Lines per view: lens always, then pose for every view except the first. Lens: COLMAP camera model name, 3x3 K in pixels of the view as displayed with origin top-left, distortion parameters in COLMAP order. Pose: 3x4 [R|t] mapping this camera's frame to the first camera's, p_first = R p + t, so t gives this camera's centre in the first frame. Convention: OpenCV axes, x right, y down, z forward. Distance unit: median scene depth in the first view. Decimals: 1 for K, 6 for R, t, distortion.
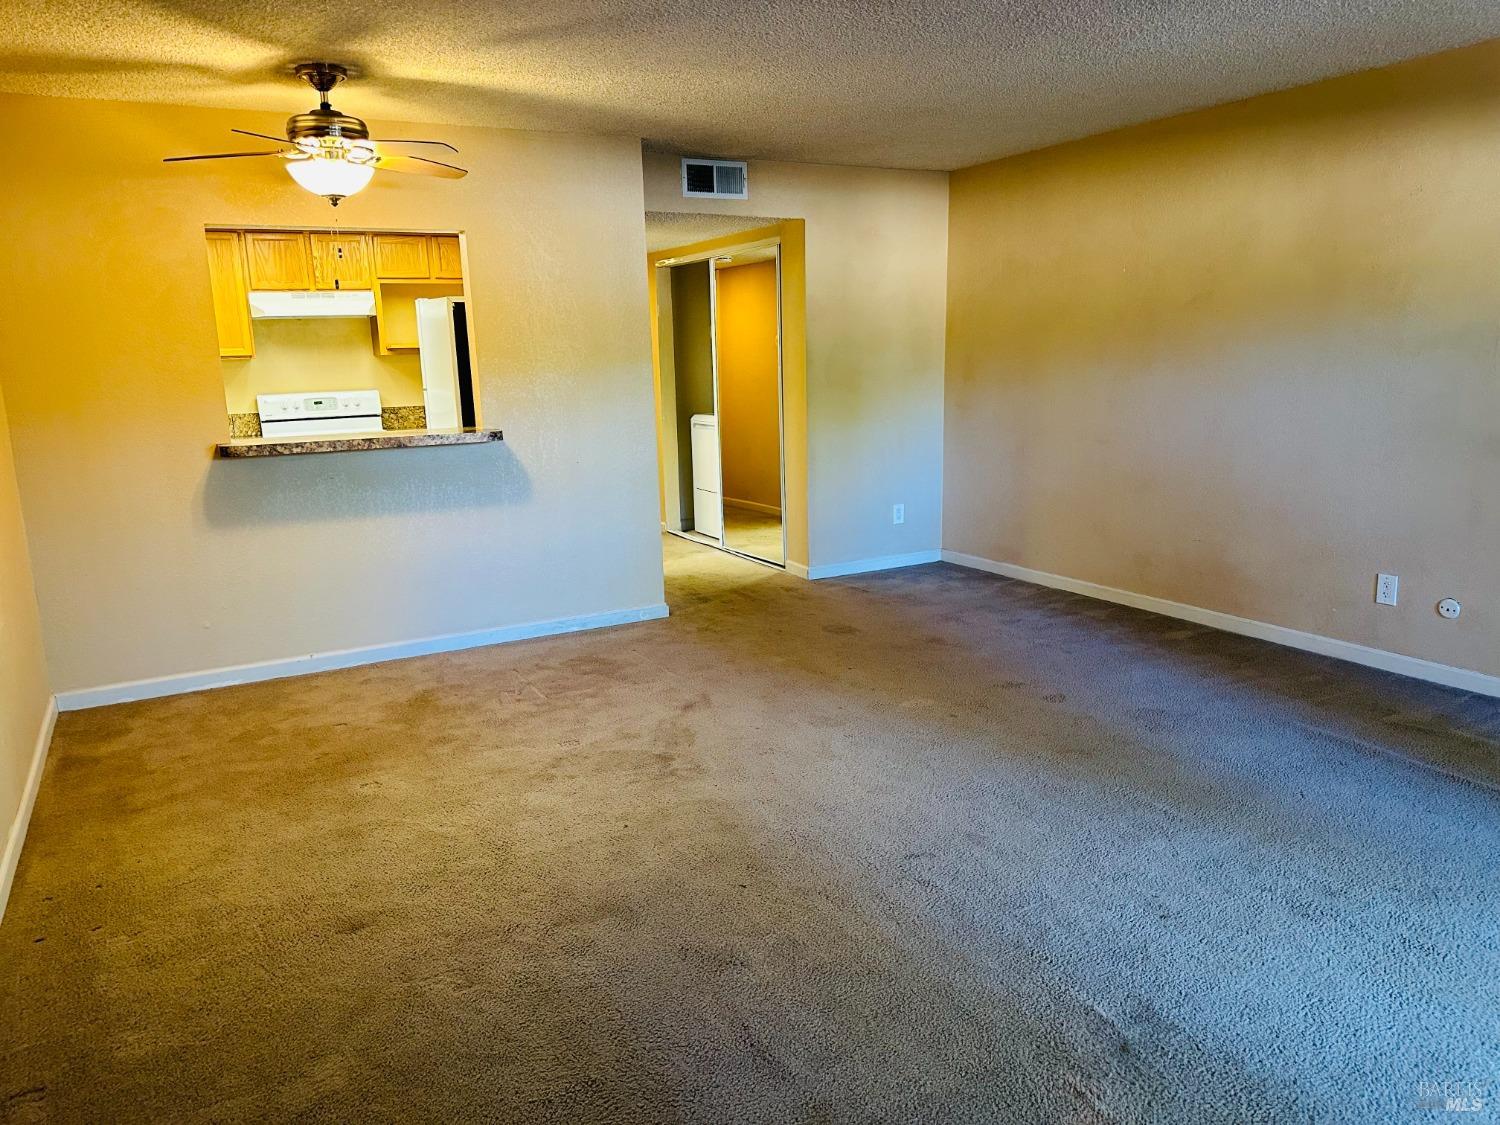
lens RADIAL K [[1051.7, 0, 741.4], [0, 1051.7, 568.1], [0, 0, 1]] dist [0.090353, -0.149745]
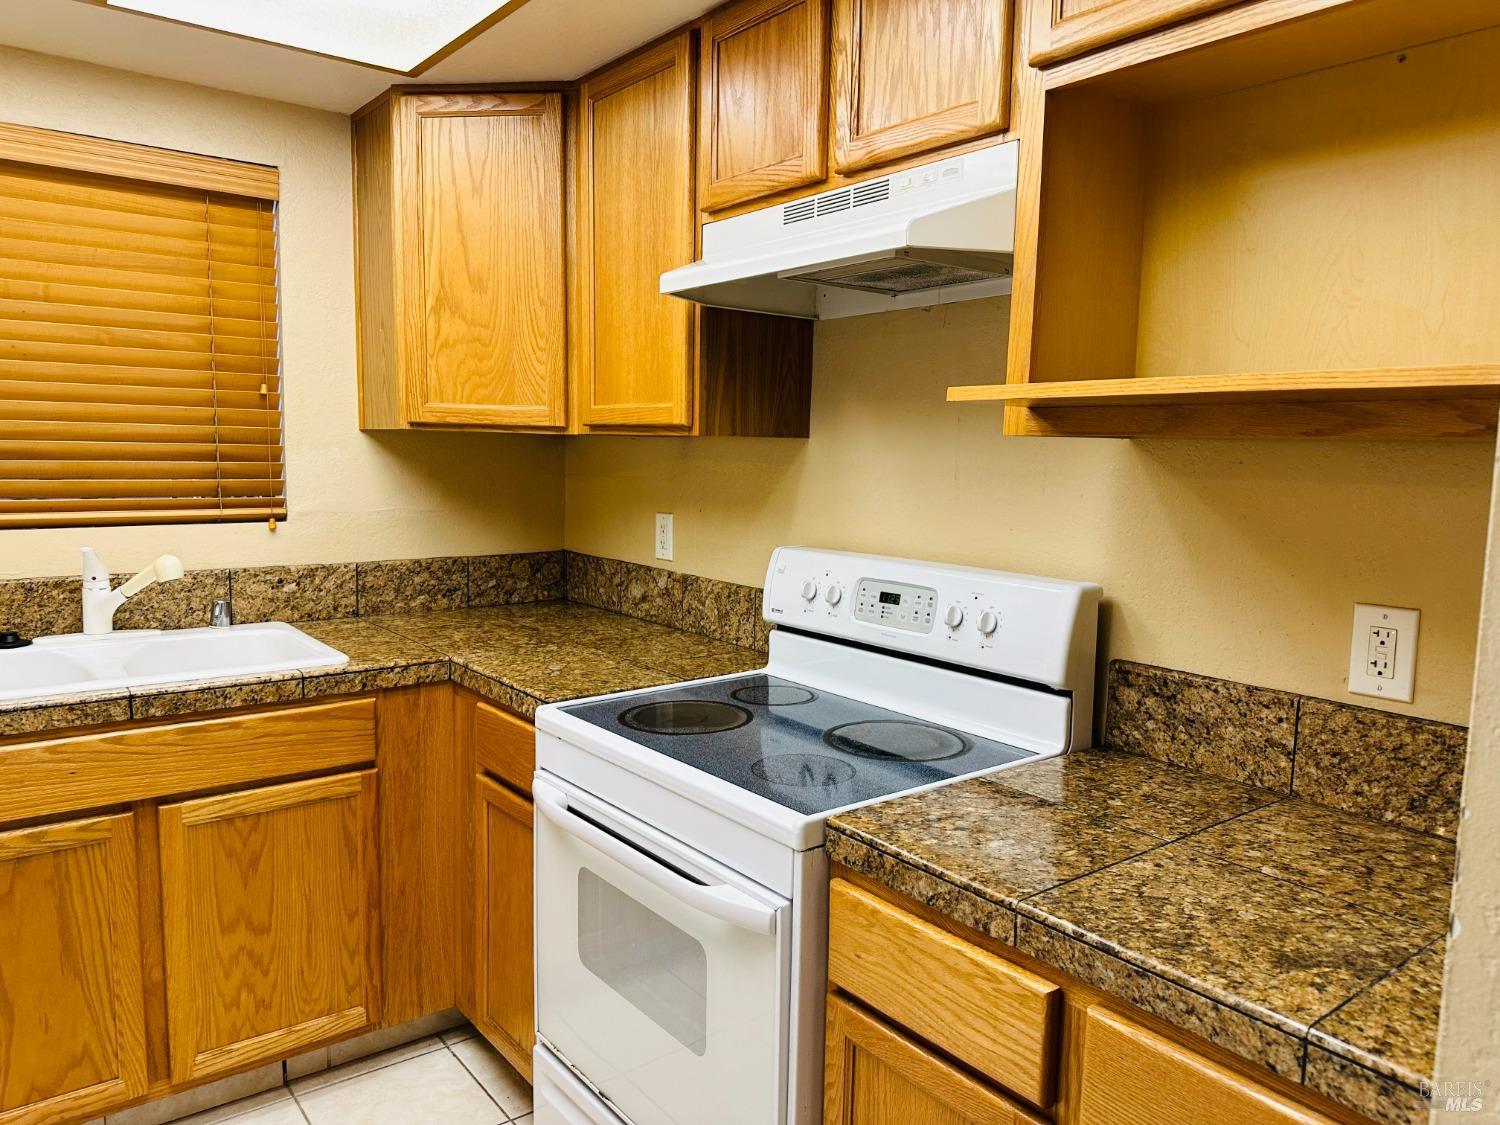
lens RADIAL K [[1051.7, 0, 741.4], [0, 1051.7, 568.1], [0, 0, 1]] dist [0.090353, -0.149745]
pose [[0.152187, 0.148765, -0.977092, -0.134585], [-0.228840, 0.967047, 0.111593, -0.188788], [0.961494, 0.206615, 0.181215, 0.928468]]
